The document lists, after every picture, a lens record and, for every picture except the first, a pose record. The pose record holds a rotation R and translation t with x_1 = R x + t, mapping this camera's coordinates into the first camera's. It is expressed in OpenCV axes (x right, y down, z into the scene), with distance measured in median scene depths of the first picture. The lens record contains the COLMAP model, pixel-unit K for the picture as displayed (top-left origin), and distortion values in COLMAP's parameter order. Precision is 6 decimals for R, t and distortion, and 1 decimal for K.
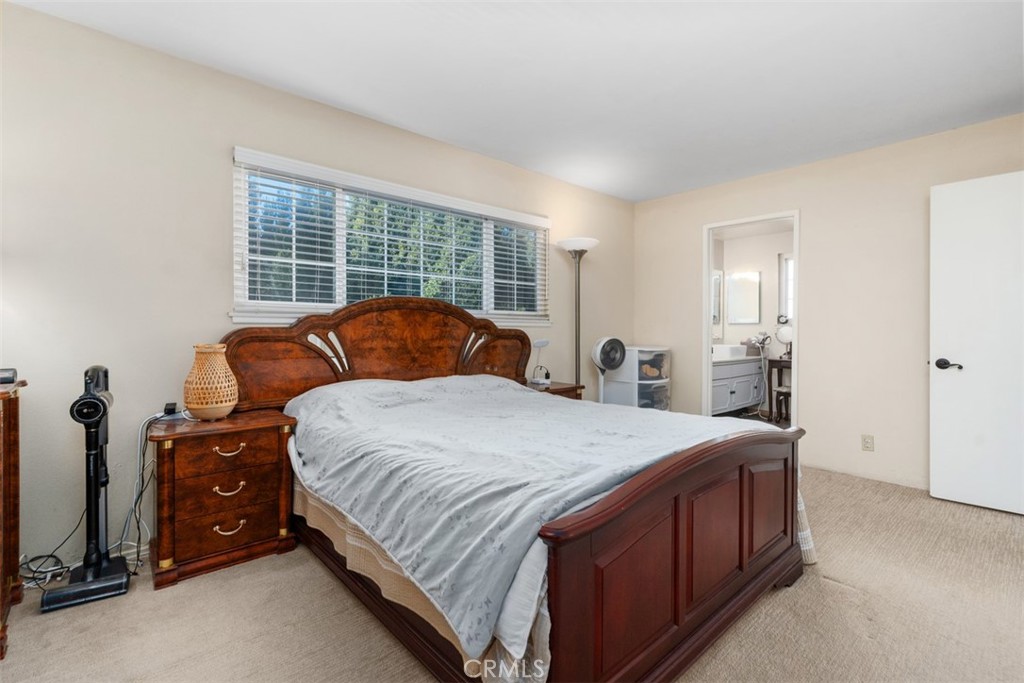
lens RADIAL K [[460.2, 0, 510.1], [0, 460.2, 339.3], [0, 0, 1]] dist [0.001748, -0.000029]
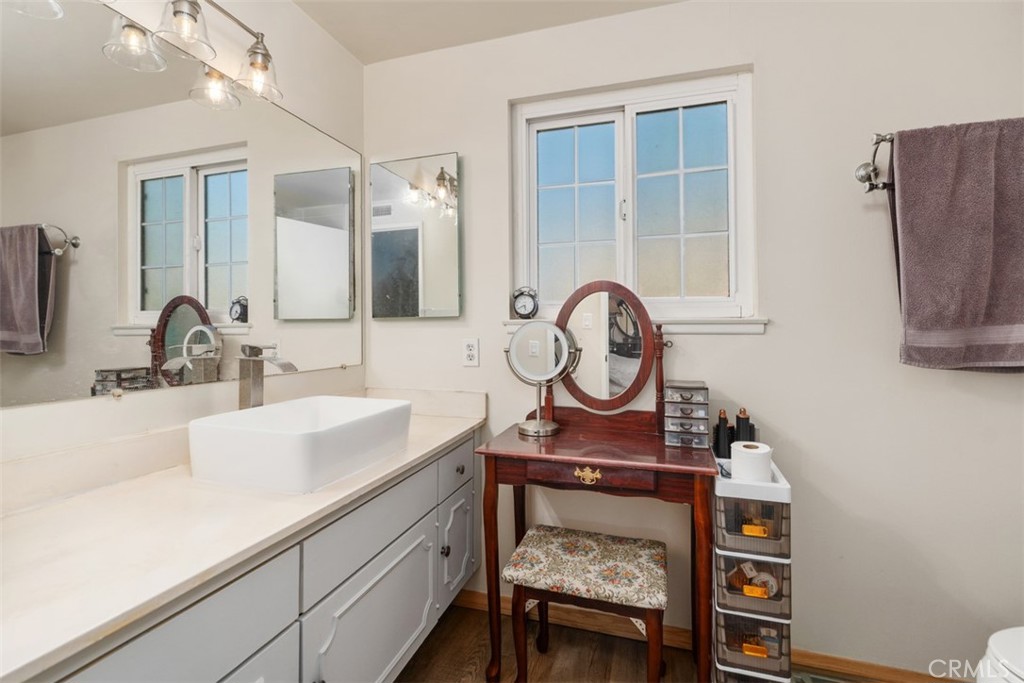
lens RADIAL K [[460.2, 0, 511.7], [0, 460.2, 336.1], [0, 0, 1]] dist [0.001748, -0.000029]
pose [[0.853162, -0.008565, 0.521576, 0.420434], [0.011881, 0.999925, -0.003013, -0.020877], [-0.521511, 0.008768, 0.853199, 0.736505]]
